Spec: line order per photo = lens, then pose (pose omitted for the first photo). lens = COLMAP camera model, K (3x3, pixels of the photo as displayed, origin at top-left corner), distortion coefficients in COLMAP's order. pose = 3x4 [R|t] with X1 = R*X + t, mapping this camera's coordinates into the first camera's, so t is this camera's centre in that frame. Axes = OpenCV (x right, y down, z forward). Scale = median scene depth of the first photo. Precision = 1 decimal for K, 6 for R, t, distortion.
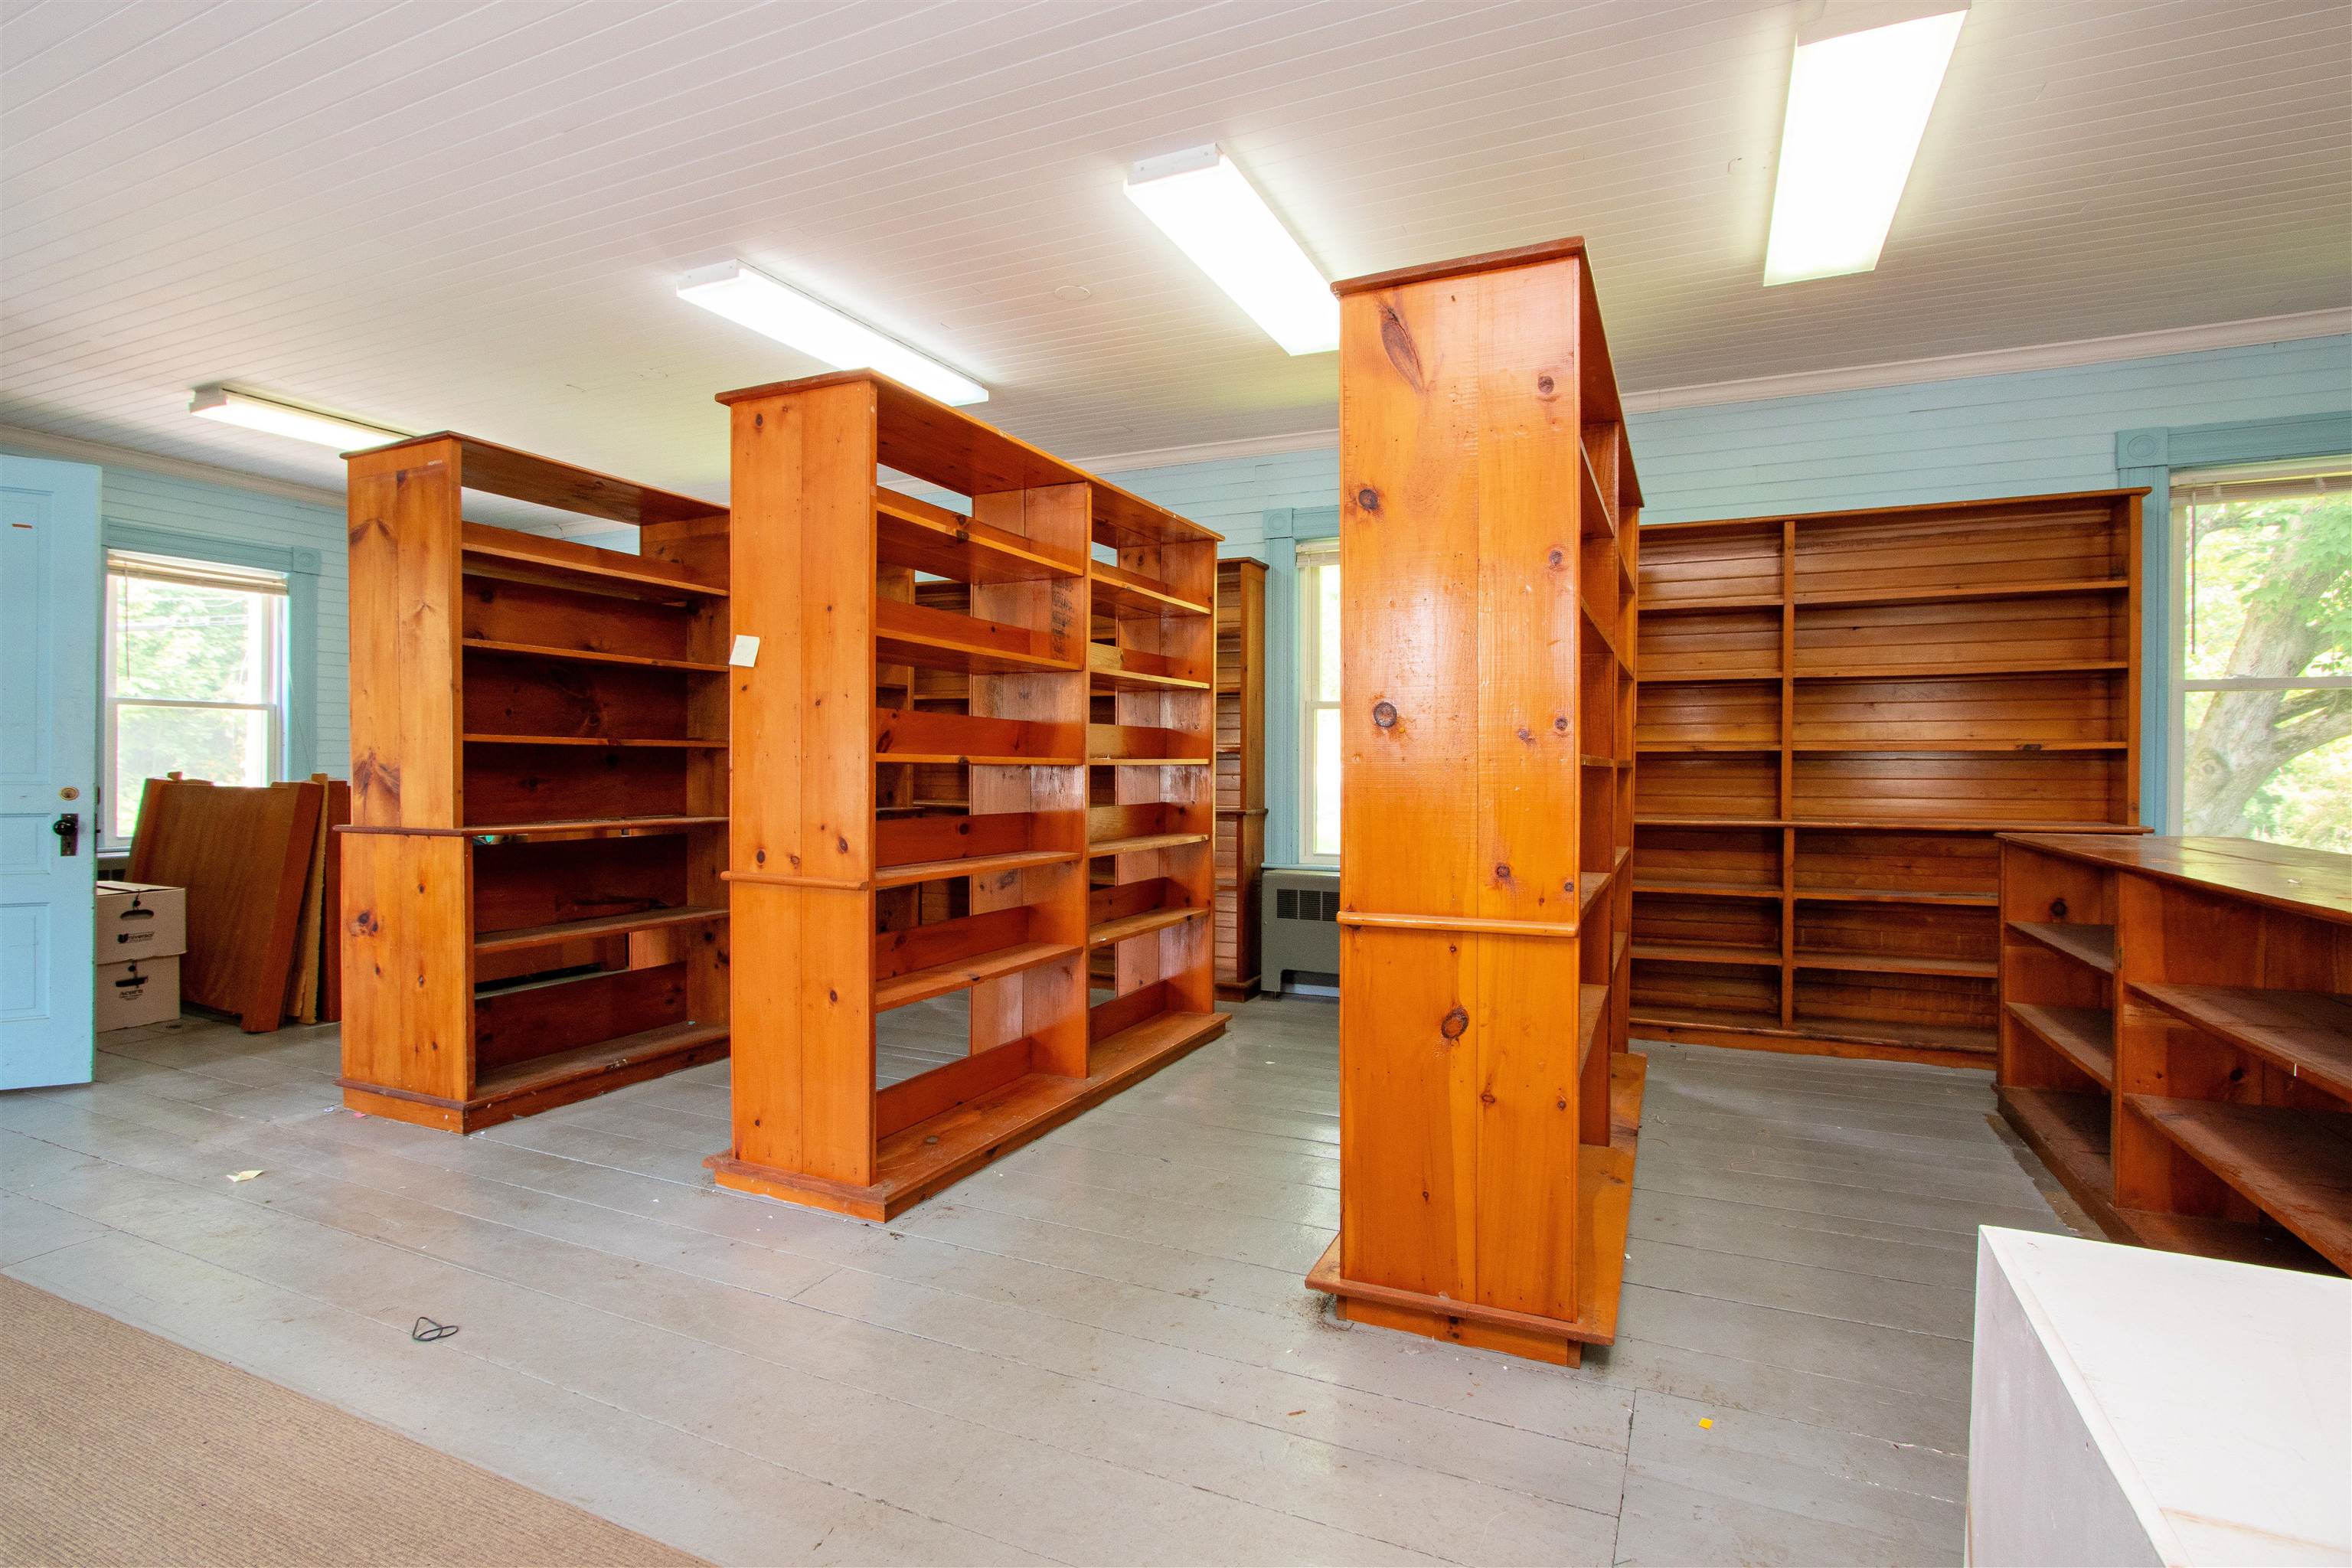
lens RADIAL K [[1021.9, 0, 1271.3], [0, 1021.9, 766.6], [0, 0, 1]] dist [-0.009765, -0.000966]
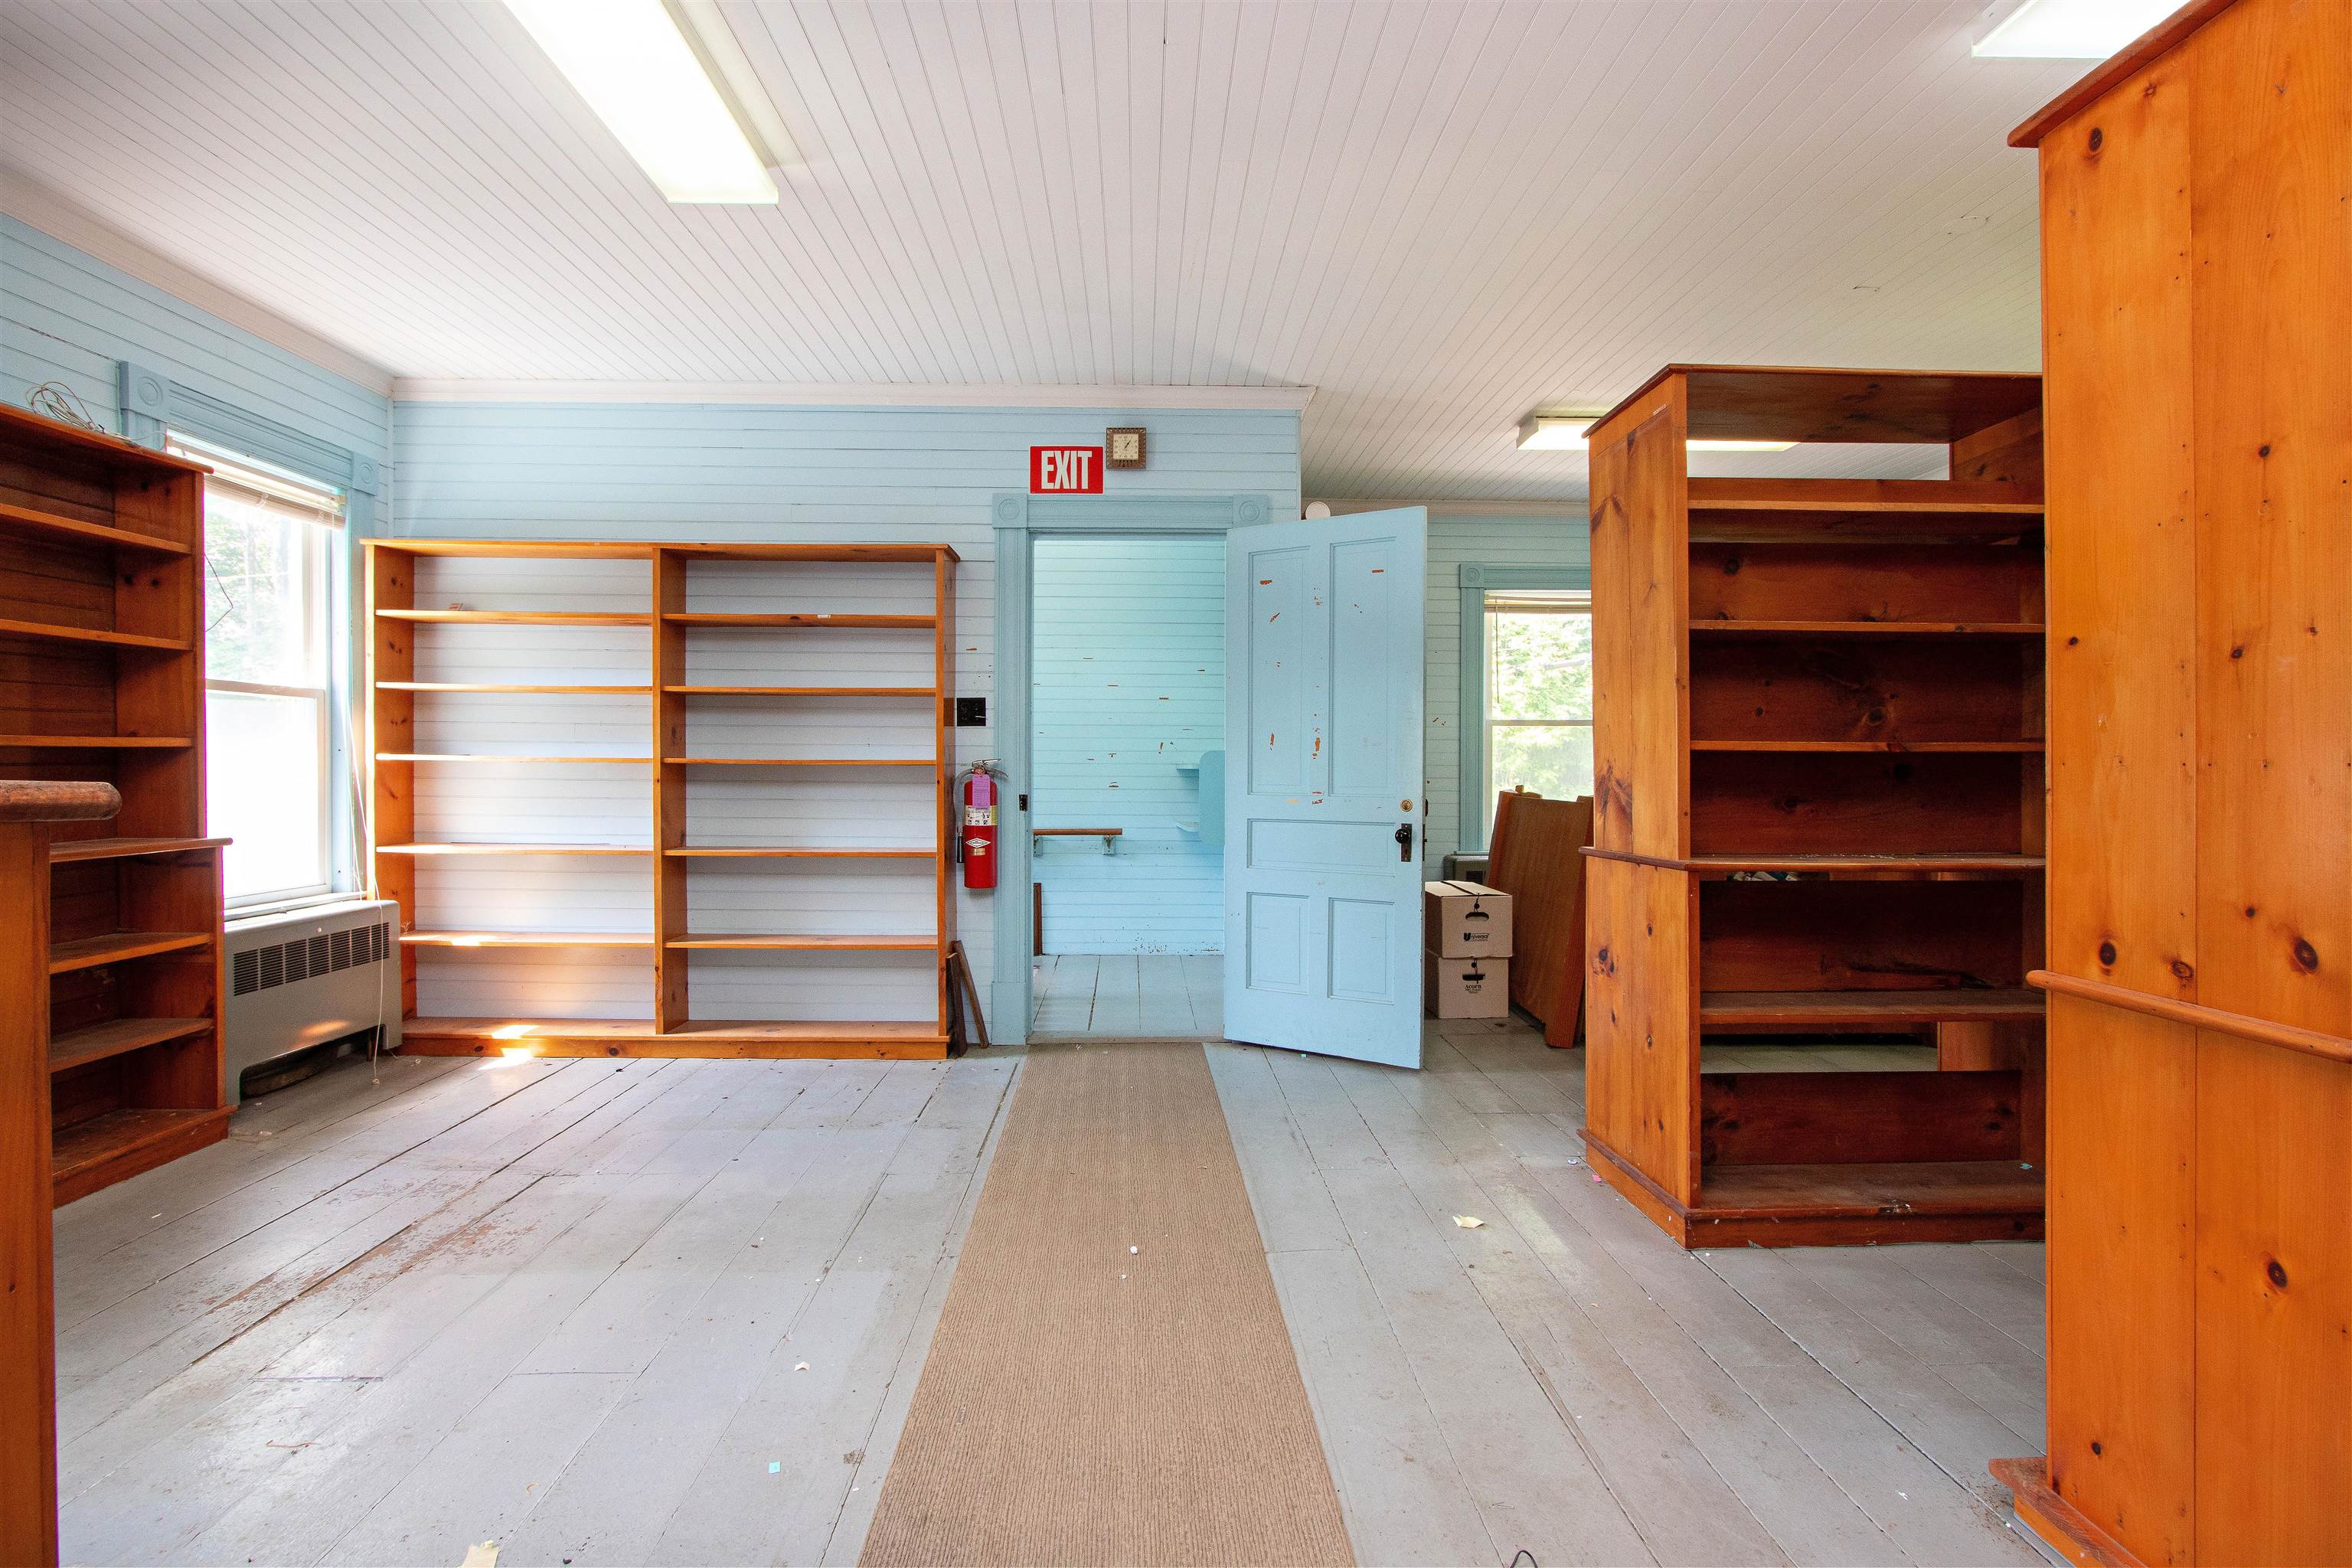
lens RADIAL K [[1139.0, 0, 1158.1], [0, 1139.0, 775.9], [0, 0, 1]] dist [-0.014783, 0.001799]
pose [[0.350900, -0.003392, -0.936407, -0.110101], [0.002607, 0.999993, -0.002645, -0.003534], [0.936409, -0.001513, 0.350907, 0.295670]]
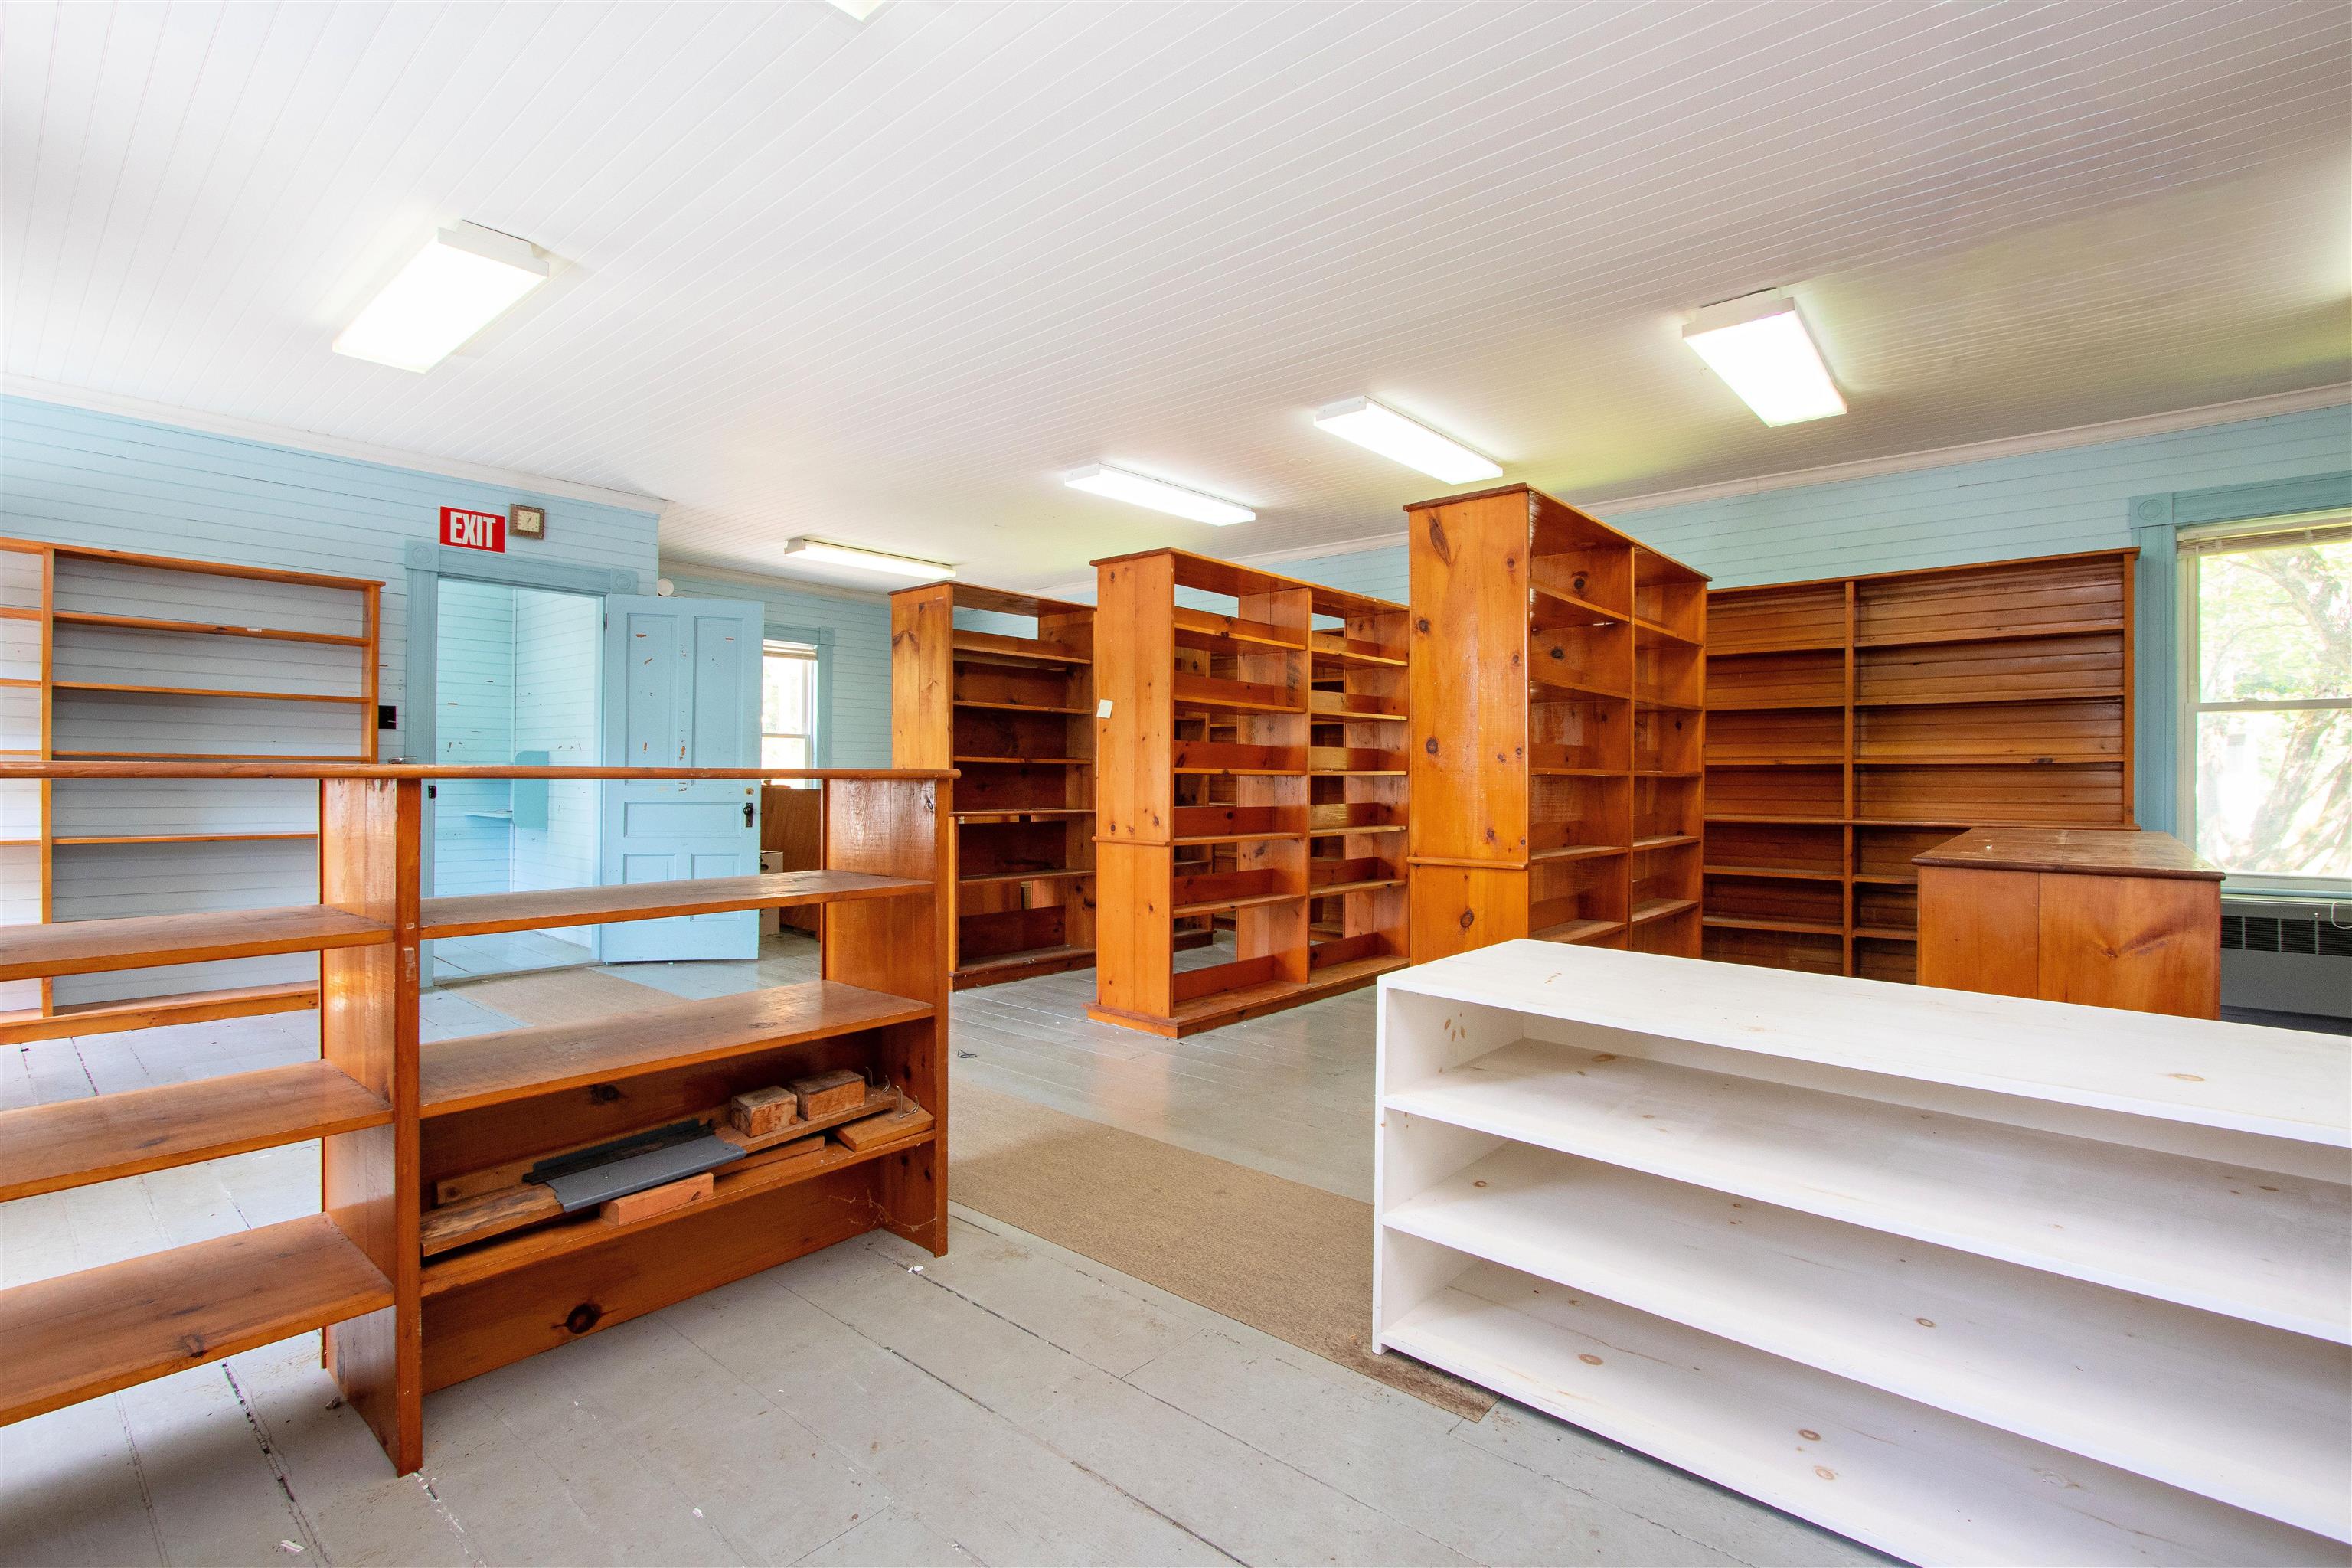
lens RADIAL K [[1139.0, 0, 1201.8], [0, 1139.0, 773.1], [0, 0, 1]] dist [-0.014783, 0.001799]
pose [[0.930209, 0.000050, -0.367029, 0.263316], [-0.002841, 0.999971, -0.007064, 0.007206], [0.367018, 0.007613, 0.930183, -0.561330]]
